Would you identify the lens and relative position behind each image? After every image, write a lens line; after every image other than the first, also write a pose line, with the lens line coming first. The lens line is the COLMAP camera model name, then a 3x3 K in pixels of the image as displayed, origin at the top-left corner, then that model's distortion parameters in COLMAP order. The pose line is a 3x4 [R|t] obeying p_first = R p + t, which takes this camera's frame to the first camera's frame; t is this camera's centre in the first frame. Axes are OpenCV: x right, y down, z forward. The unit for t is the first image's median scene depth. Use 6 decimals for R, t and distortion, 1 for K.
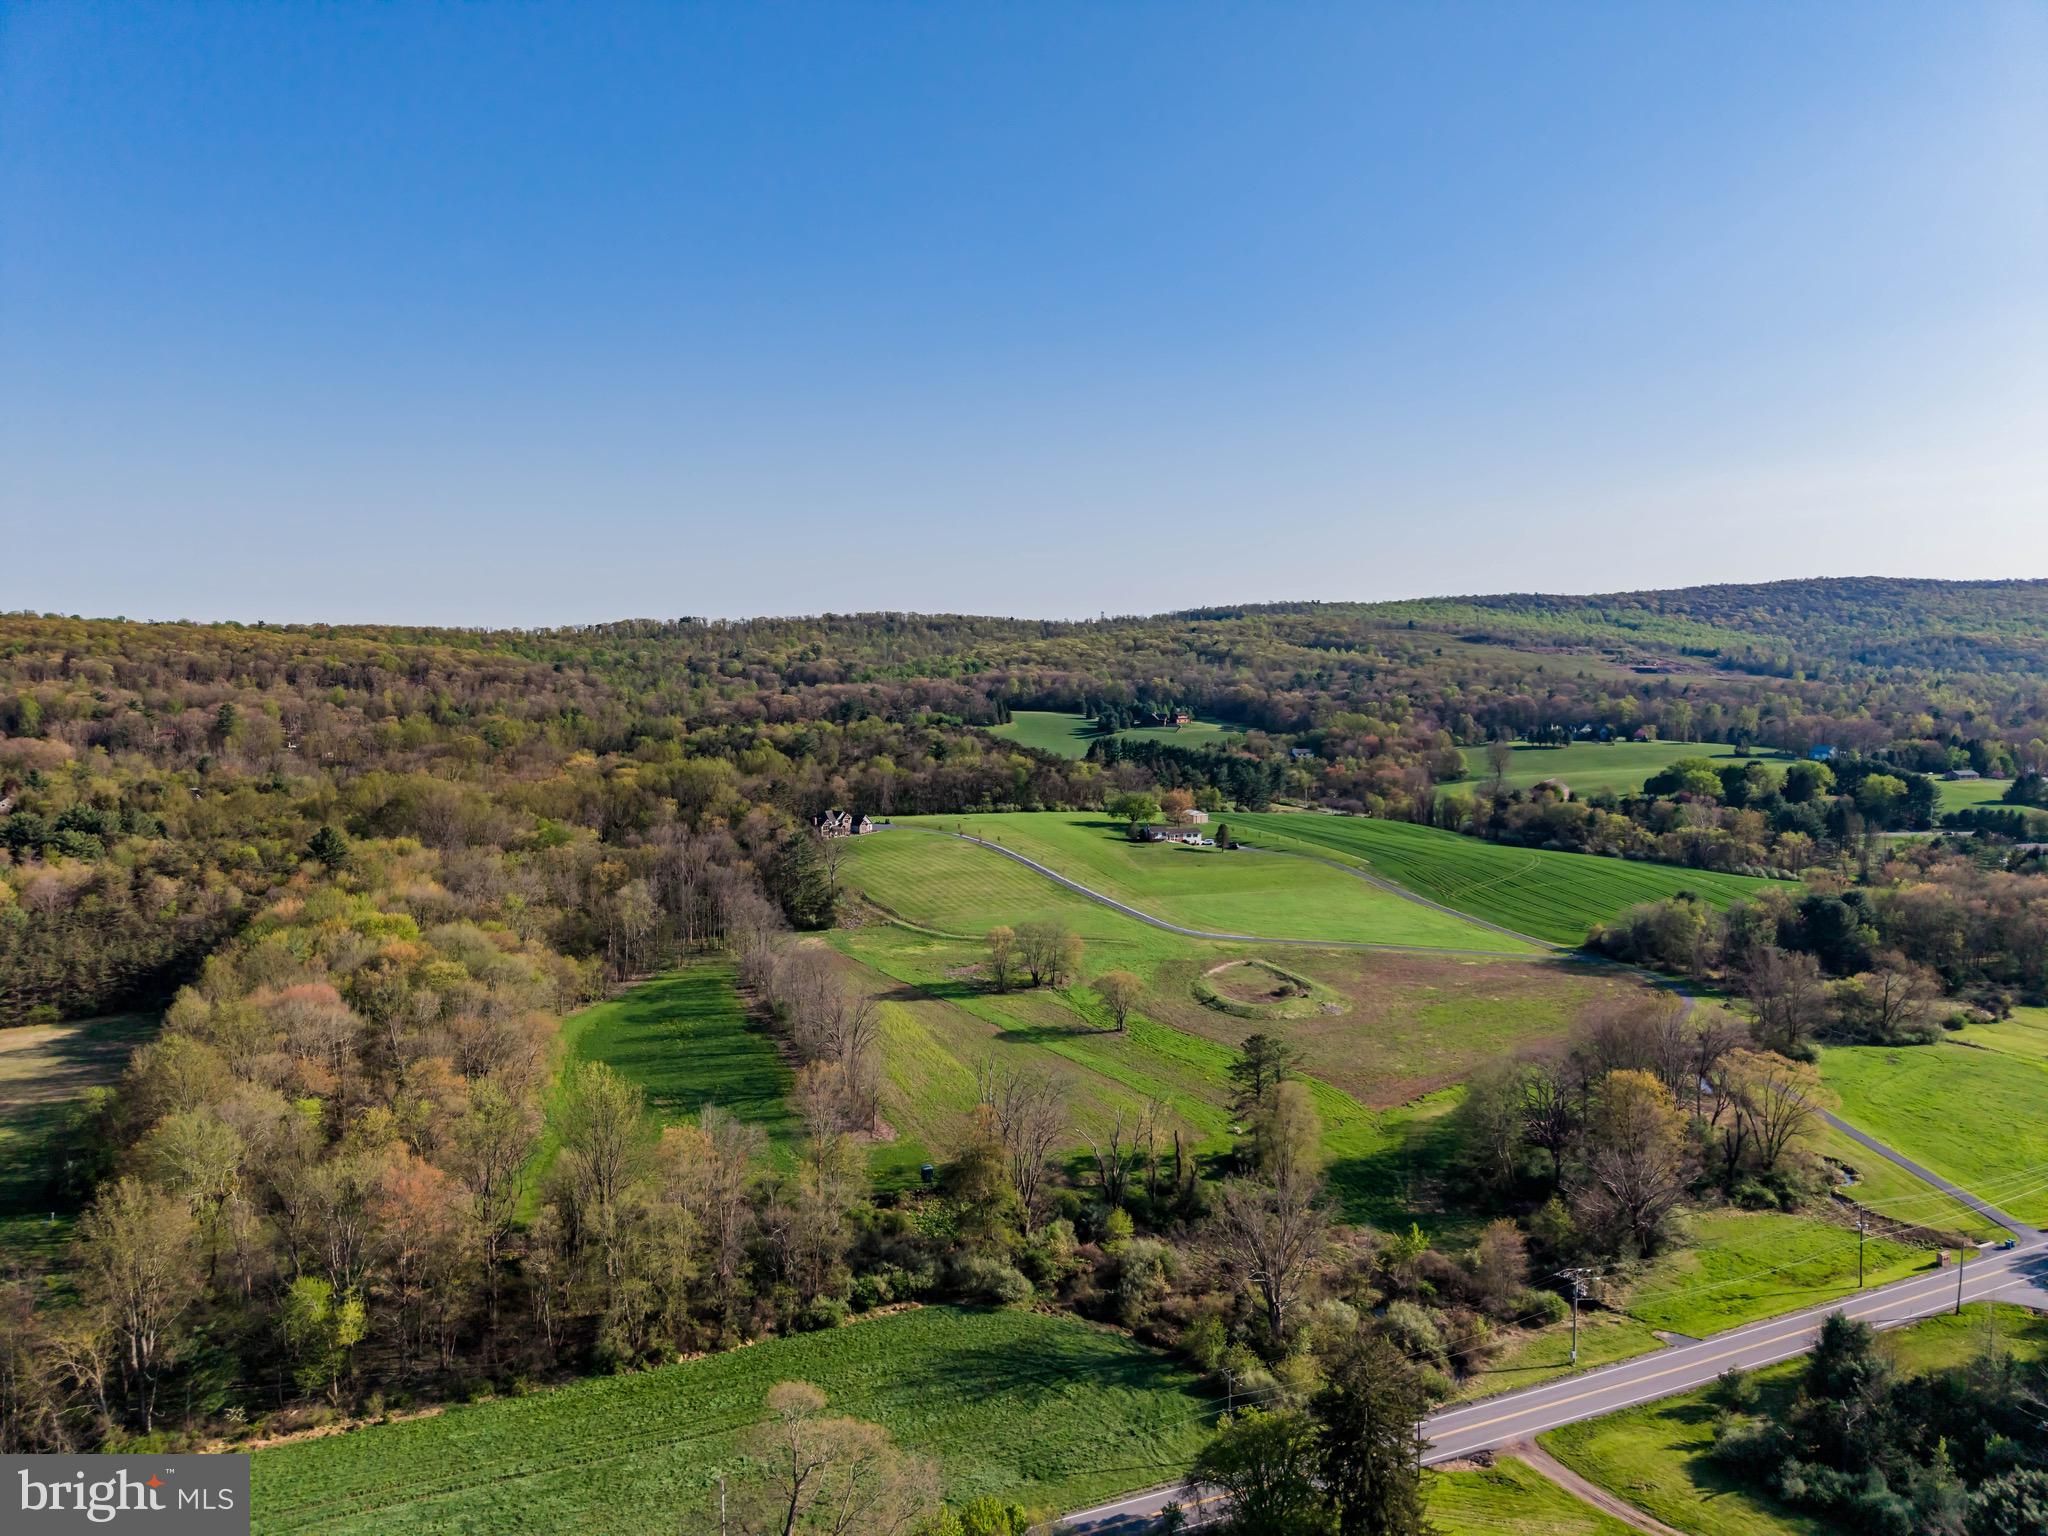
lens RADIAL K [[1368.9, 0, 1021.0], [0, 1368.9, 840.1], [0, 0, 1]] dist [0.023550, -0.028443]
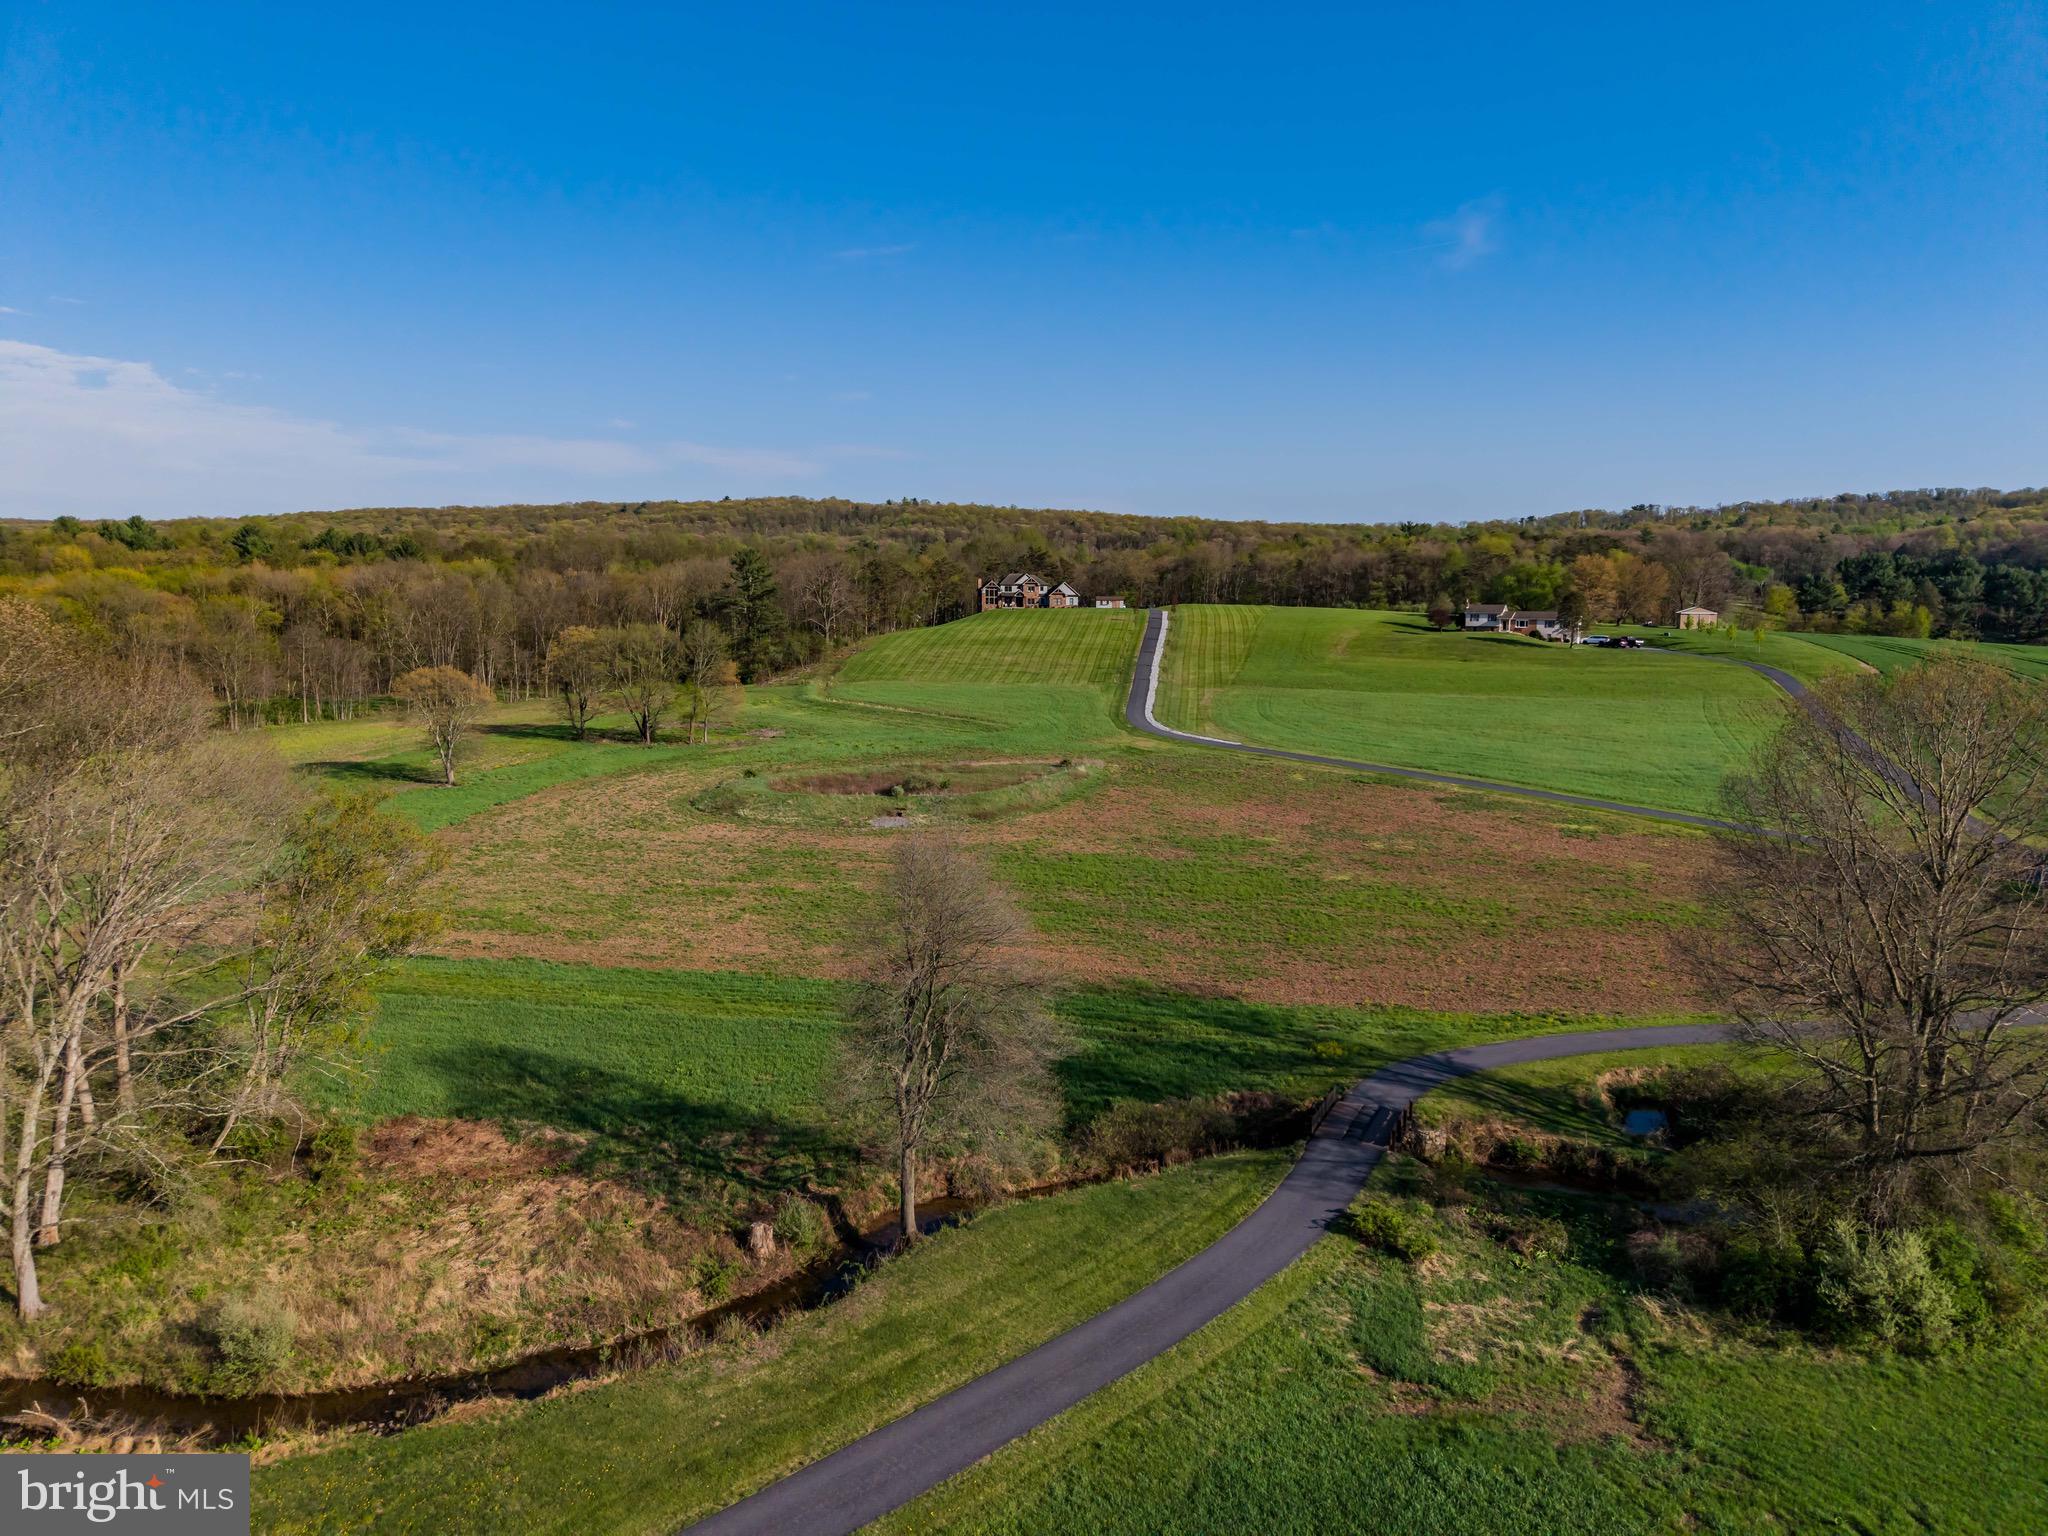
lens RADIAL K [[1364.6, 0, 1024.0], [0, 1364.6, 768.0], [0, 0, 1]] dist [0.012364, -0.008785]
pose [[0.697850, 0.084383, -0.711256, 0.328807], [-0.094151, 0.995226, 0.025697, 0.053081], [0.710029, 0.049033, 0.702463, 0.431916]]
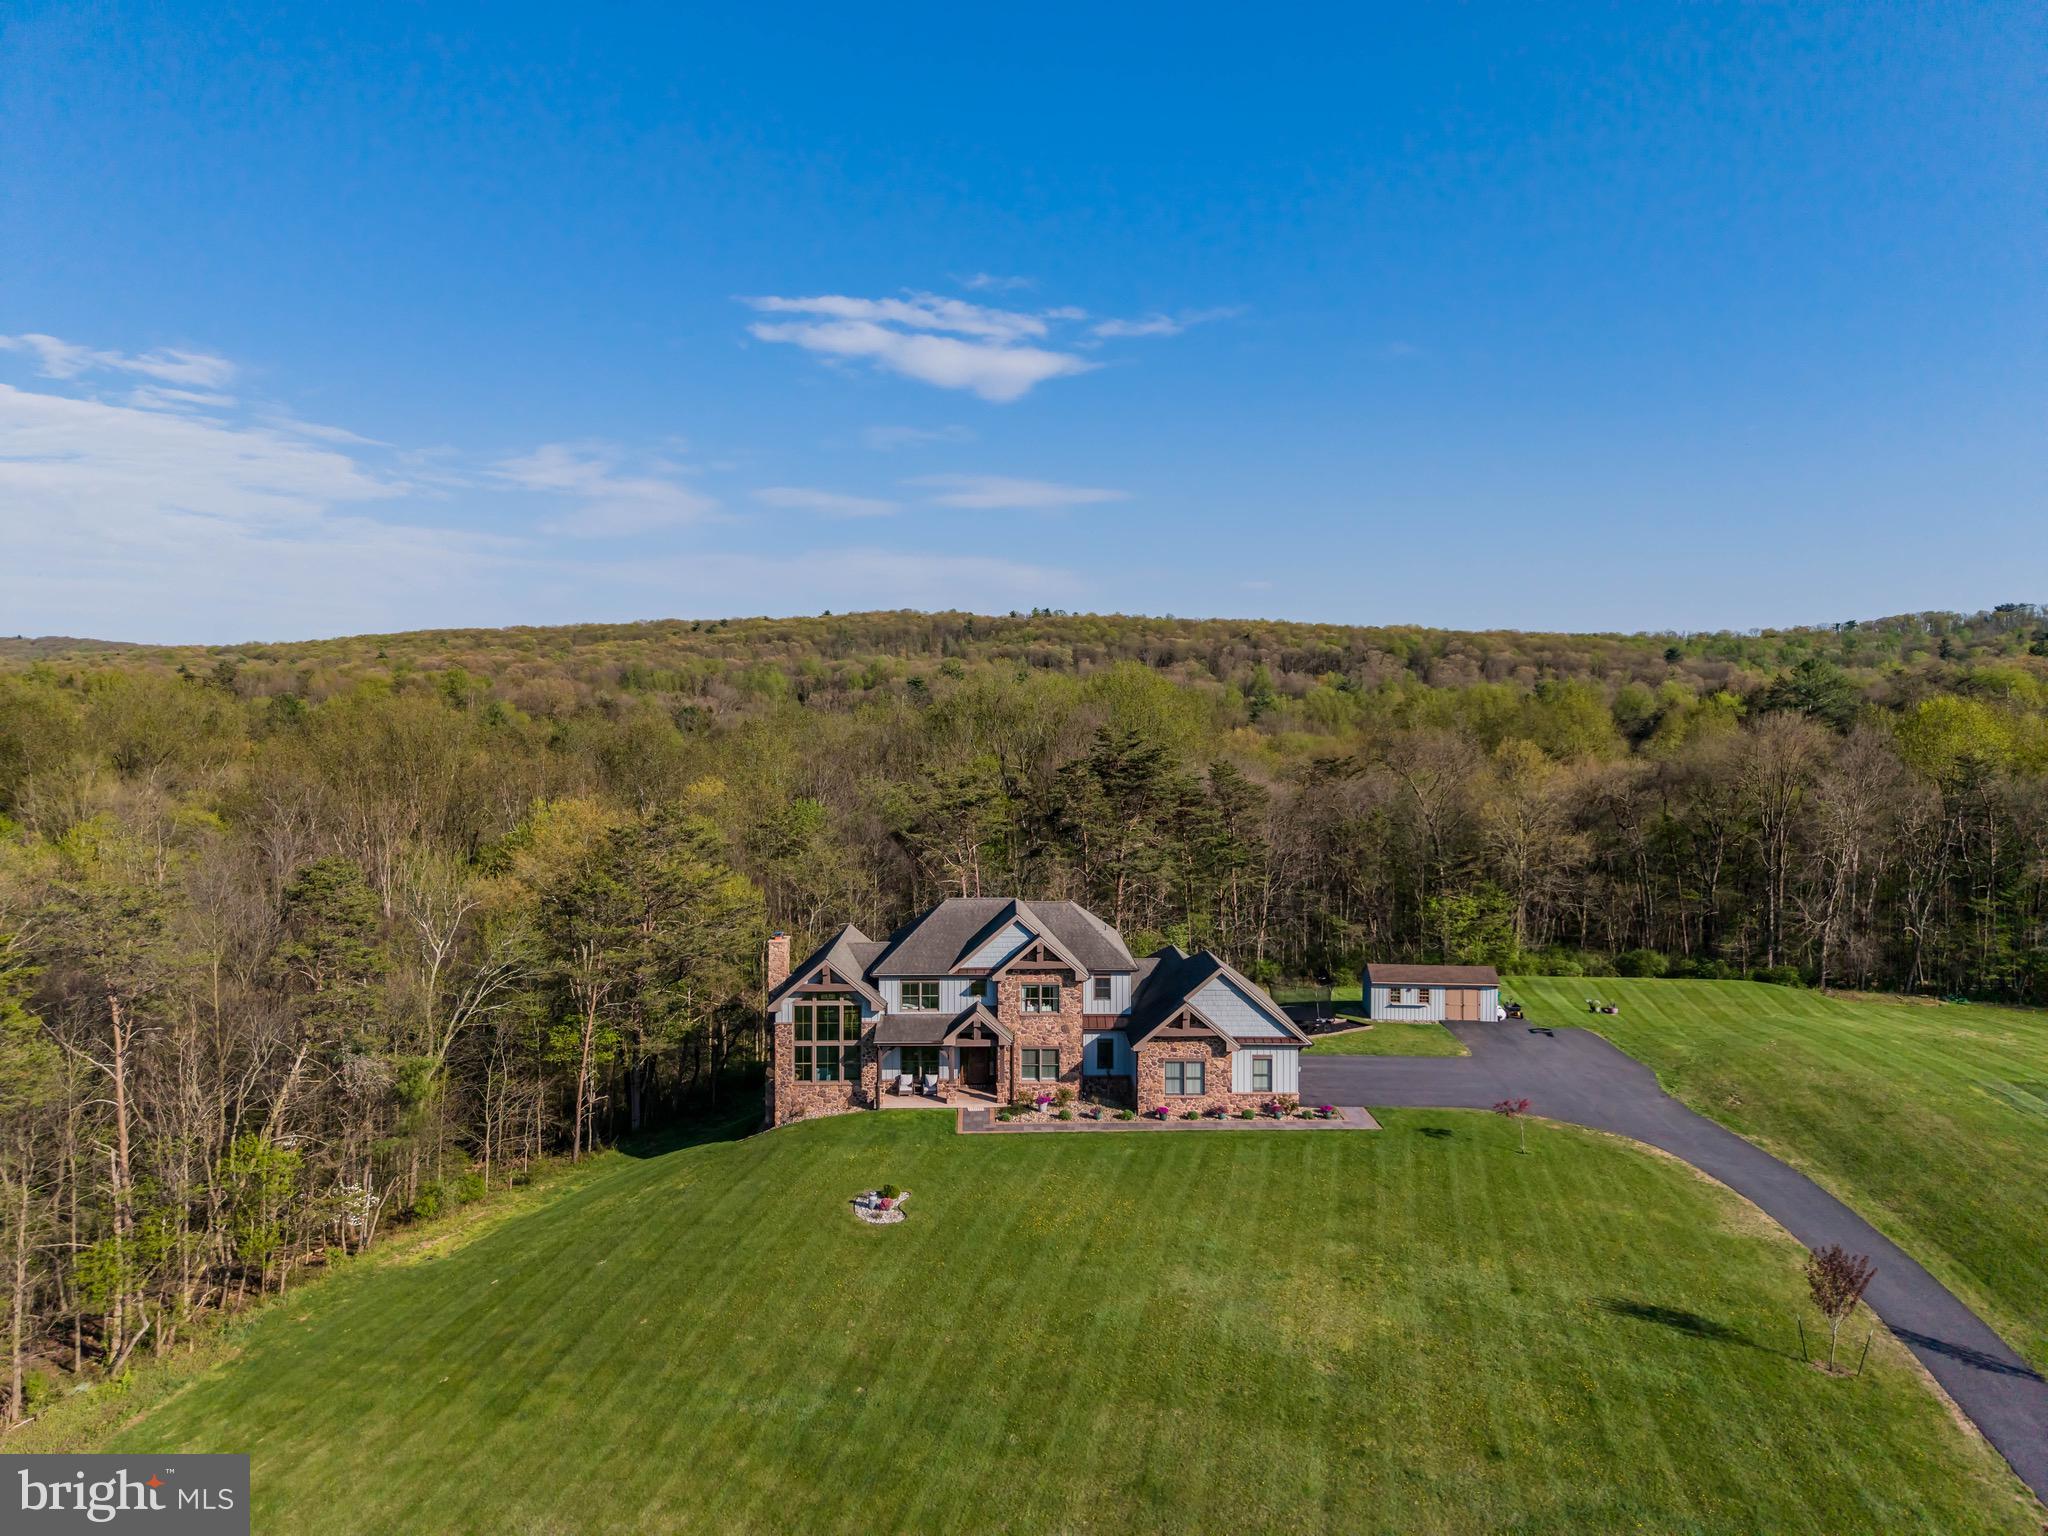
lens RADIAL K [[1364.6, 0, 1024.0], [0, 1364.6, 768.0], [0, 0, 1]] dist [0.012364, -0.008785]
pose [[0.602541, 0.024416, -0.797714, -0.020168], [-0.098363, 0.994183, -0.043868, -0.025274], [0.792003, 0.104898, 0.601438, 0.787135]]
